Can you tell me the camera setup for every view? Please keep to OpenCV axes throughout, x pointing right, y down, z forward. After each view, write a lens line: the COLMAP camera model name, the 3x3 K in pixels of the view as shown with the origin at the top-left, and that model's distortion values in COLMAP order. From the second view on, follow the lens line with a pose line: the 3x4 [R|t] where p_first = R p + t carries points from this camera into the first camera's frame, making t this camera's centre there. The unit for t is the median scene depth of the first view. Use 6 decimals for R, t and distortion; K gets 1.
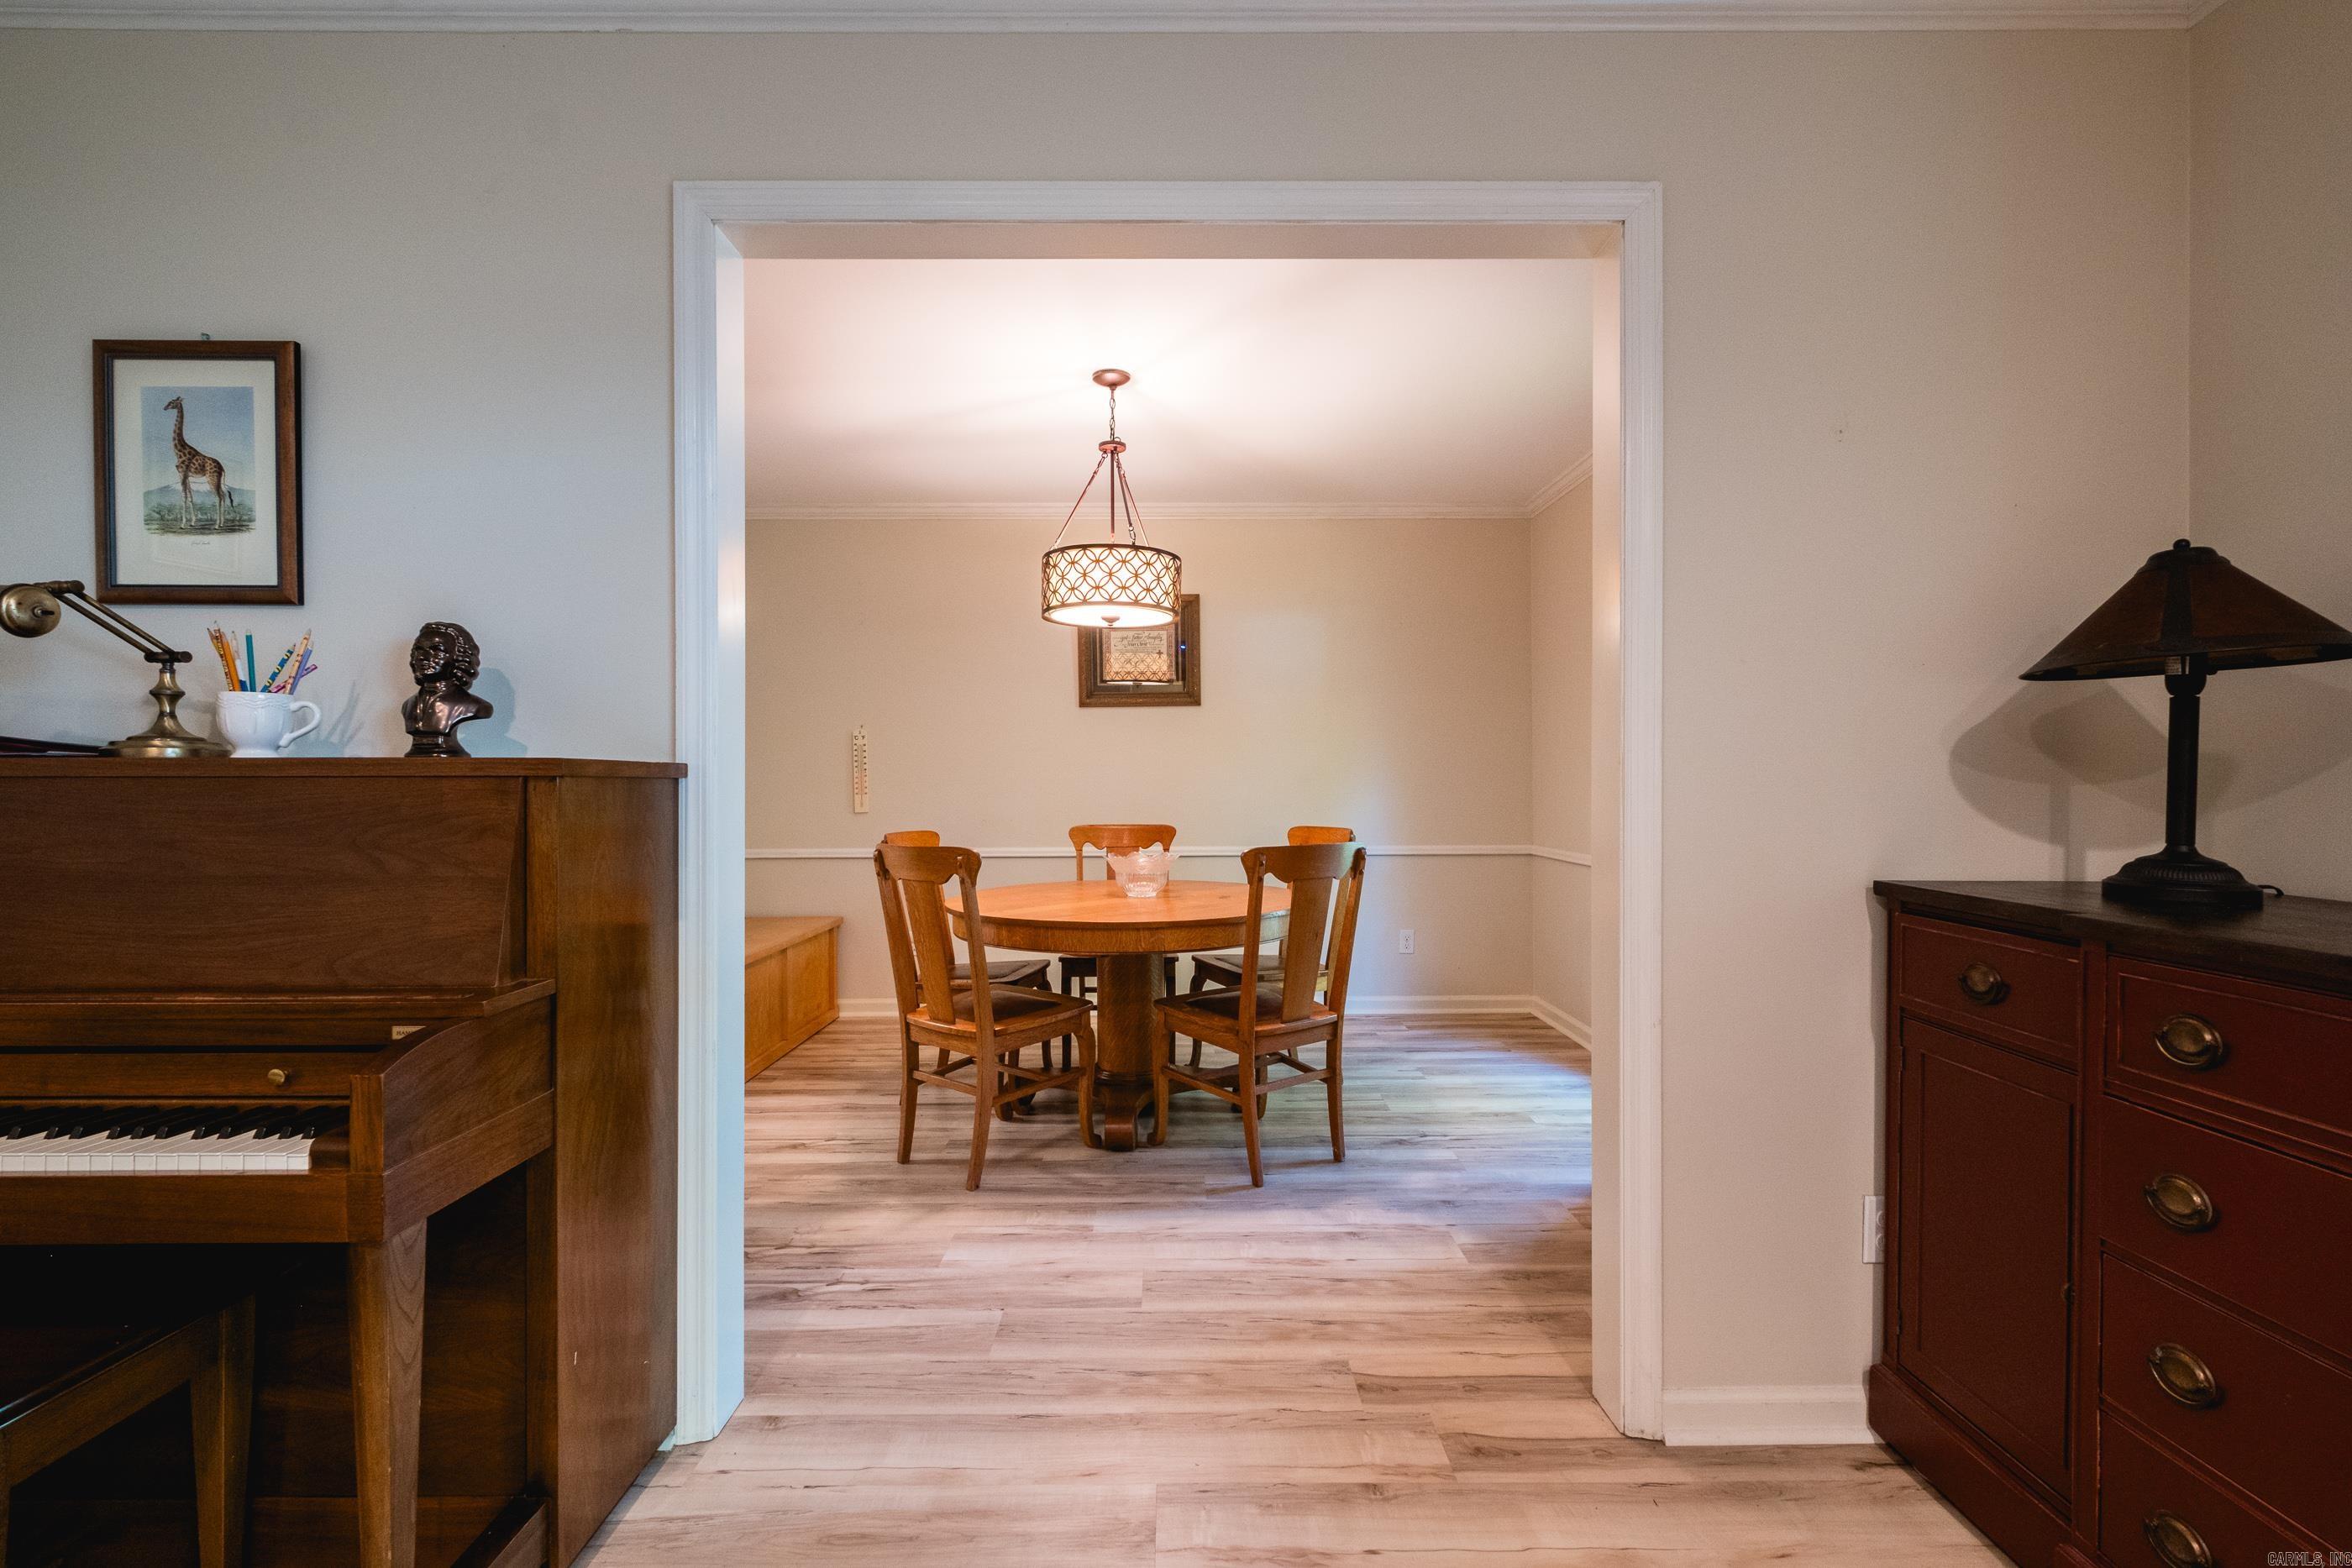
lens RADIAL K [[1010.3, 0, 1174.3], [0, 1010.3, 788.8], [0, 0, 1]] dist [0.006763, -0.005707]
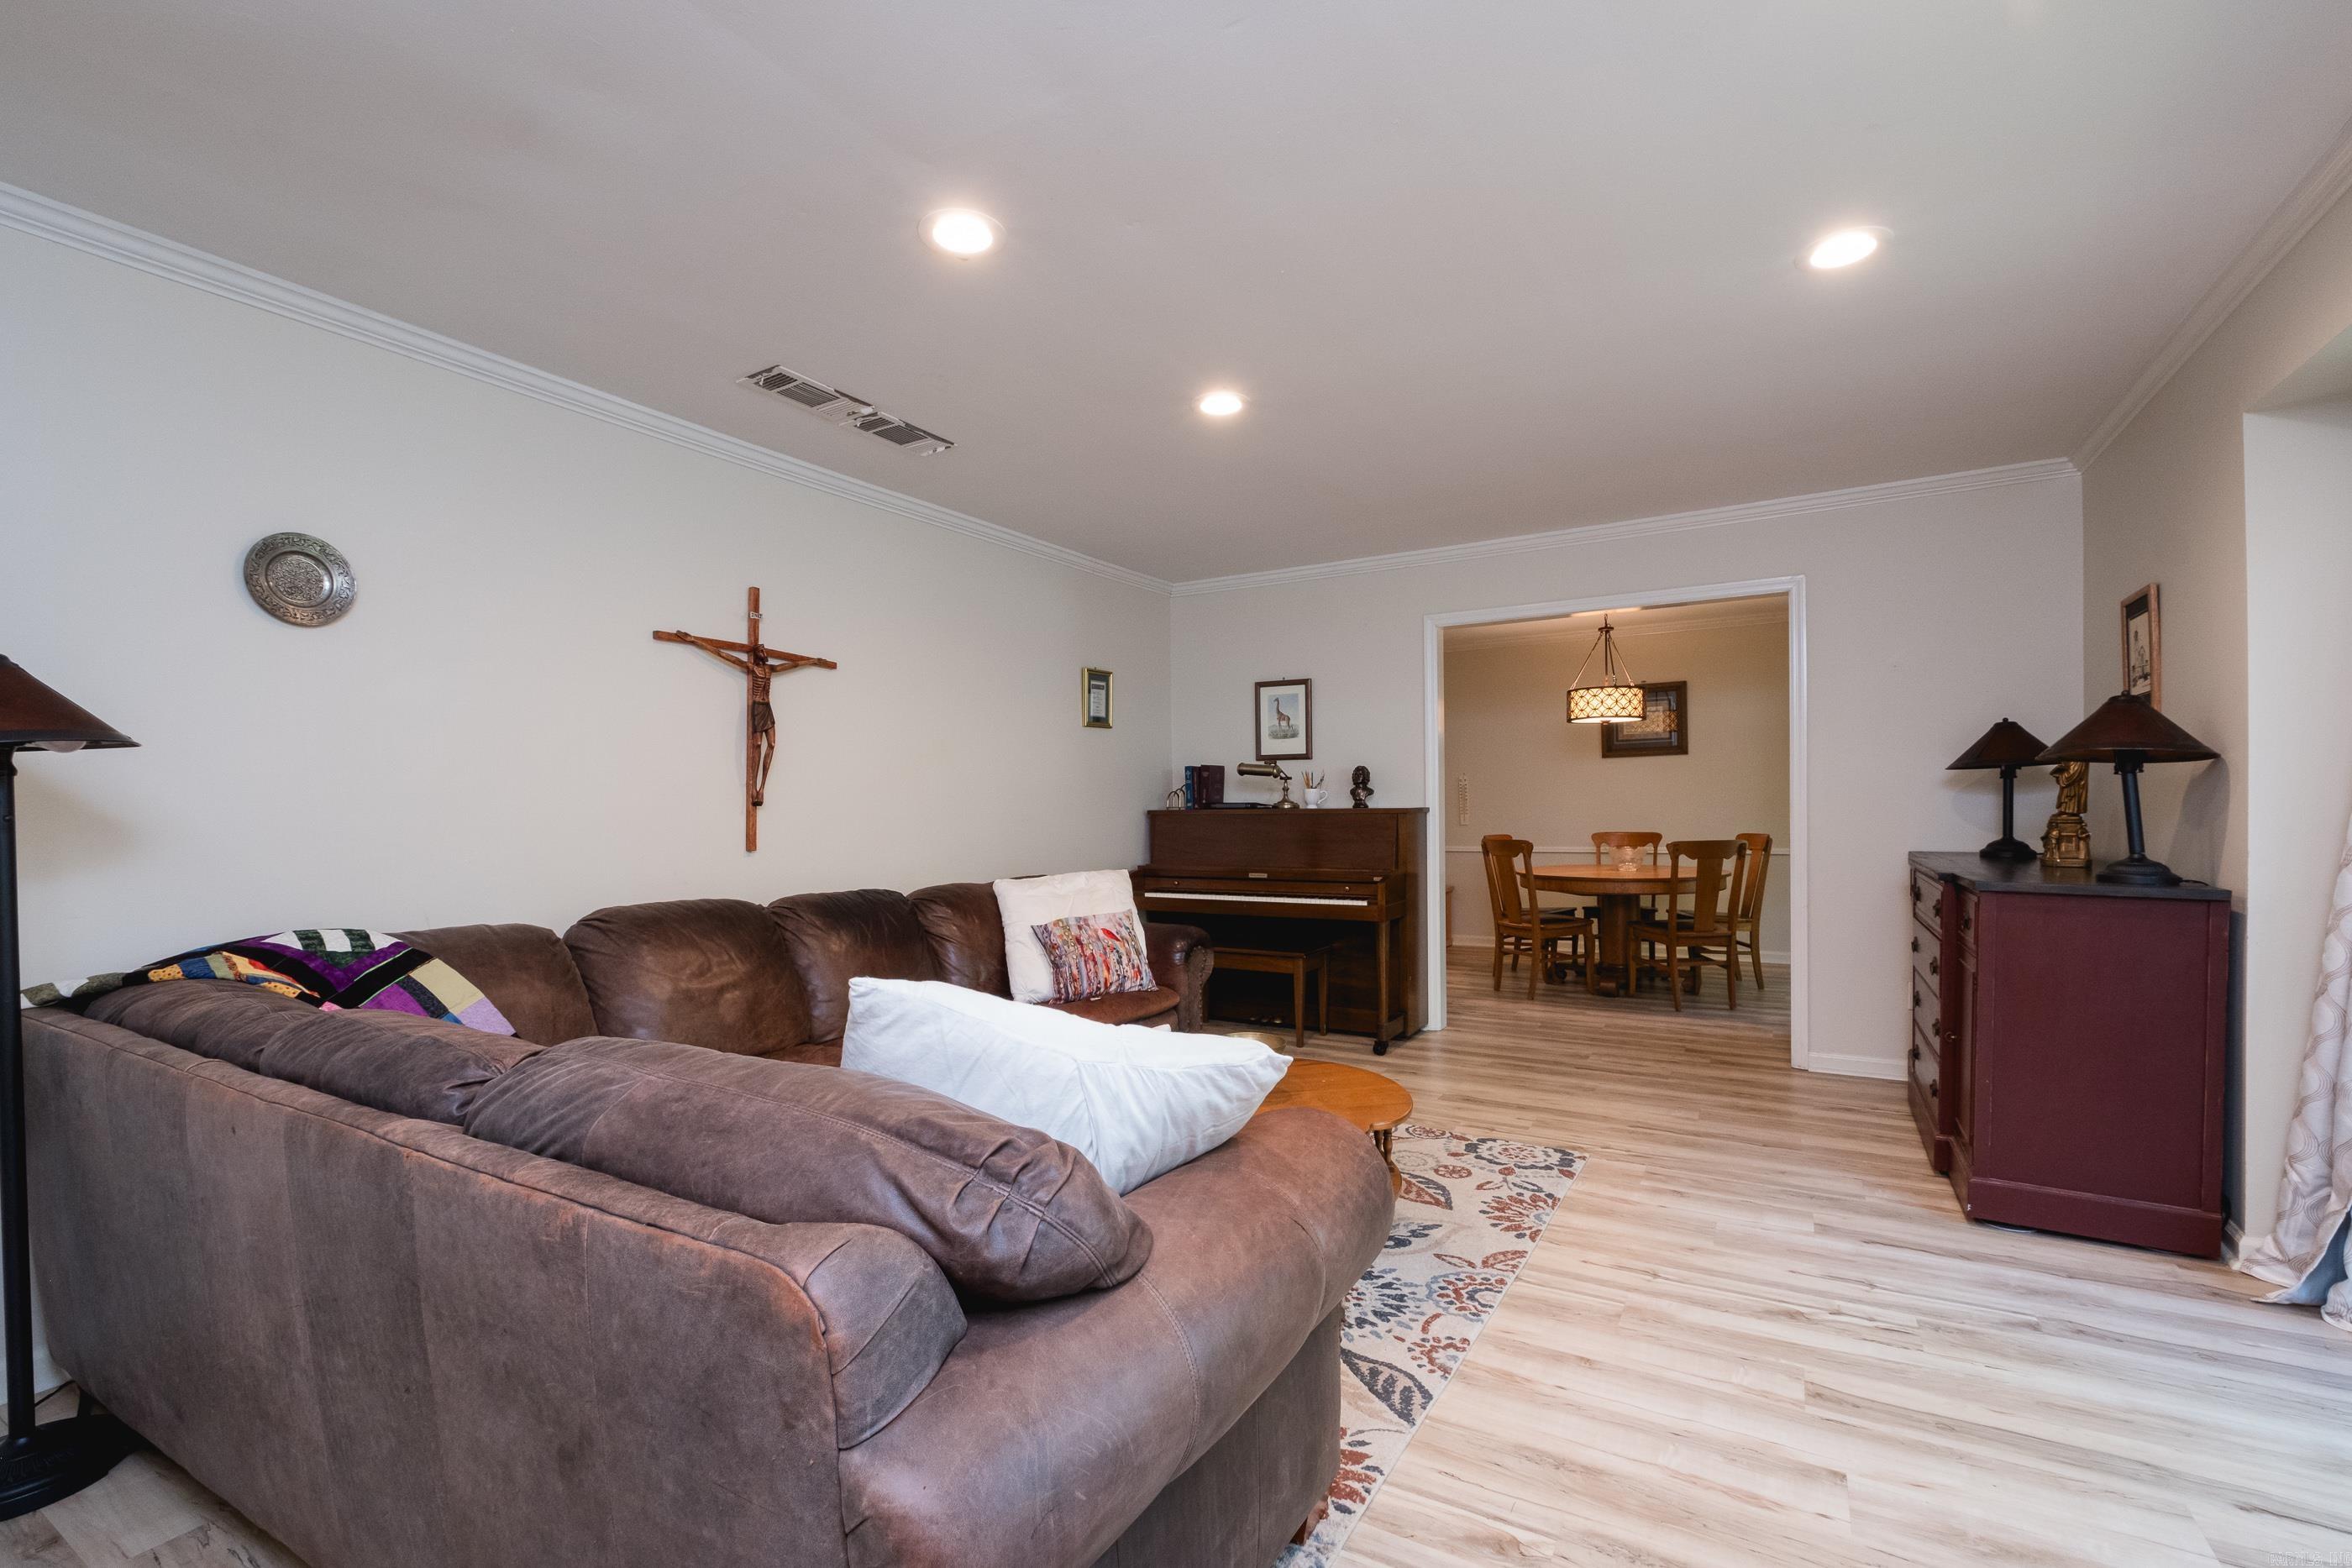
lens RADIAL K [[1010.3, 0, 1179.0], [0, 1010.3, 819.4], [0, 0, 1]] dist [0.006763, -0.005707]
pose [[0.858382, -0.001967, -0.513008, 0.297319], [0.009634, 0.999878, 0.012286, -0.022899], [0.512921, -0.015488, 0.858296, -1.376273]]
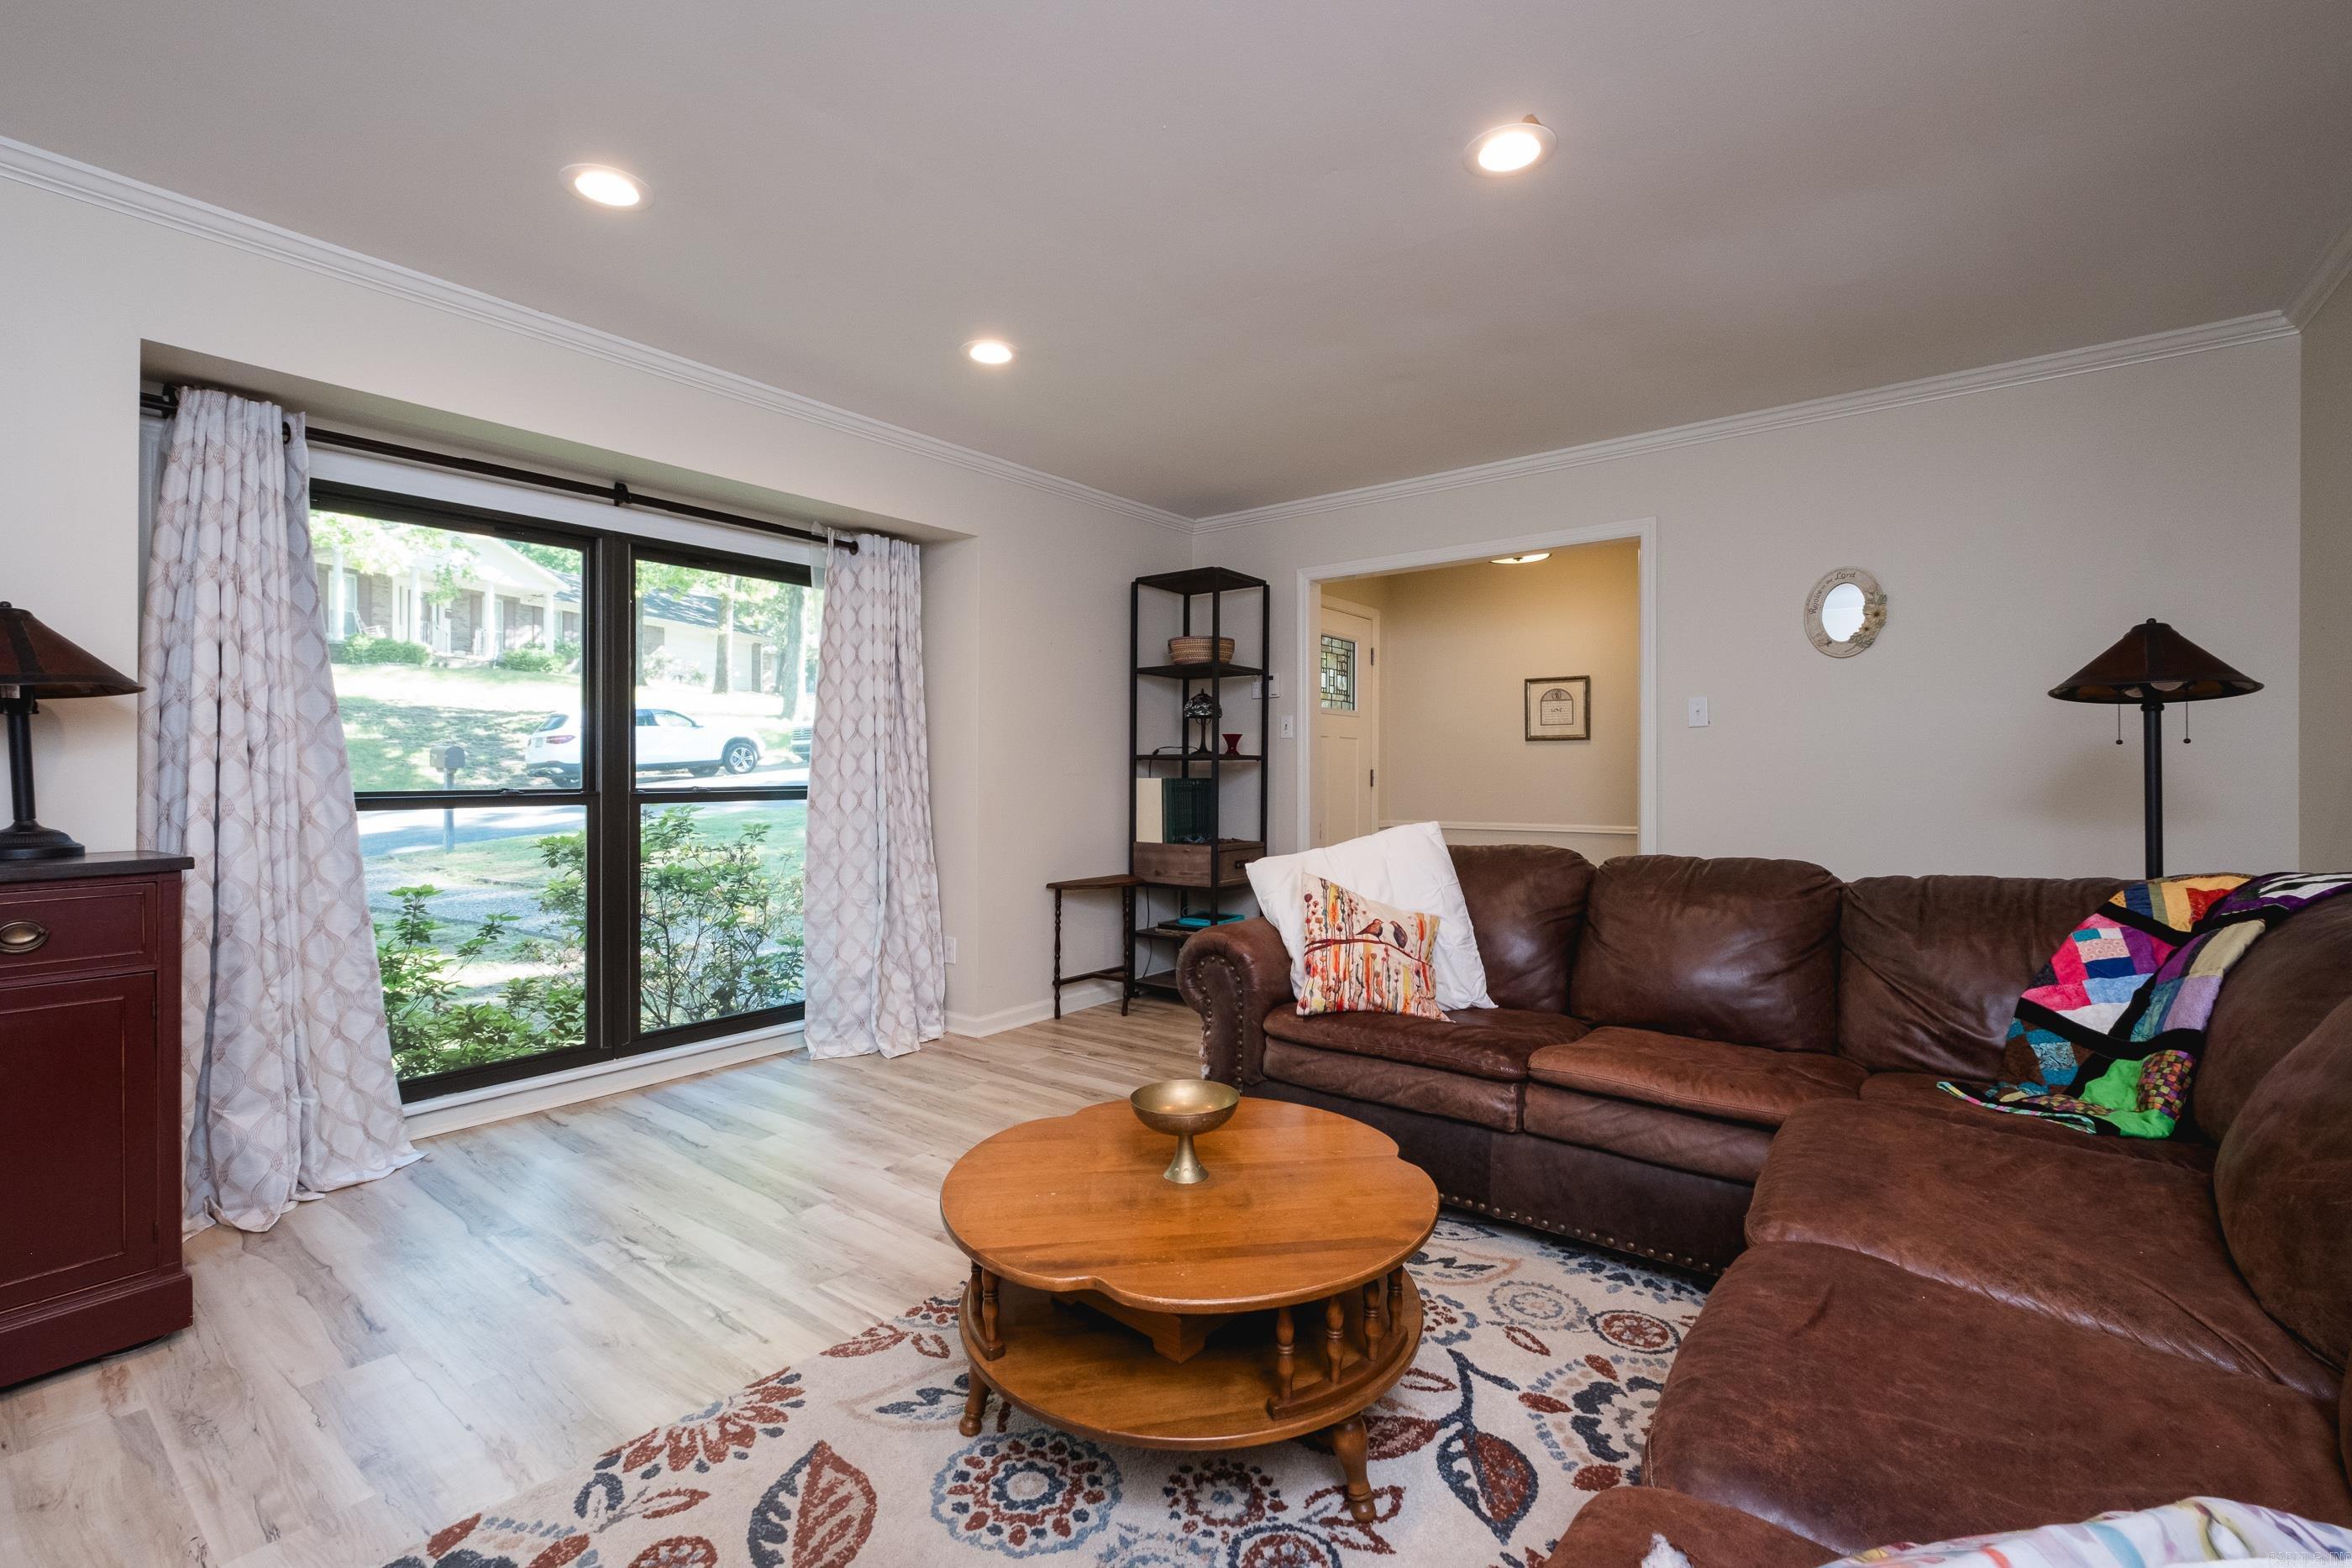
lens RADIAL K [[1010.3, 0, 1183.7], [0, 1010.3, 779.0], [0, 0, 1]] dist [0.006763, -0.005707]
pose [[-0.790185, -0.005679, 0.612843, -0.639034], [0.004819, 0.999869, 0.015479, -0.005199], [-0.612850, 0.015184, -0.790053, 0.166826]]
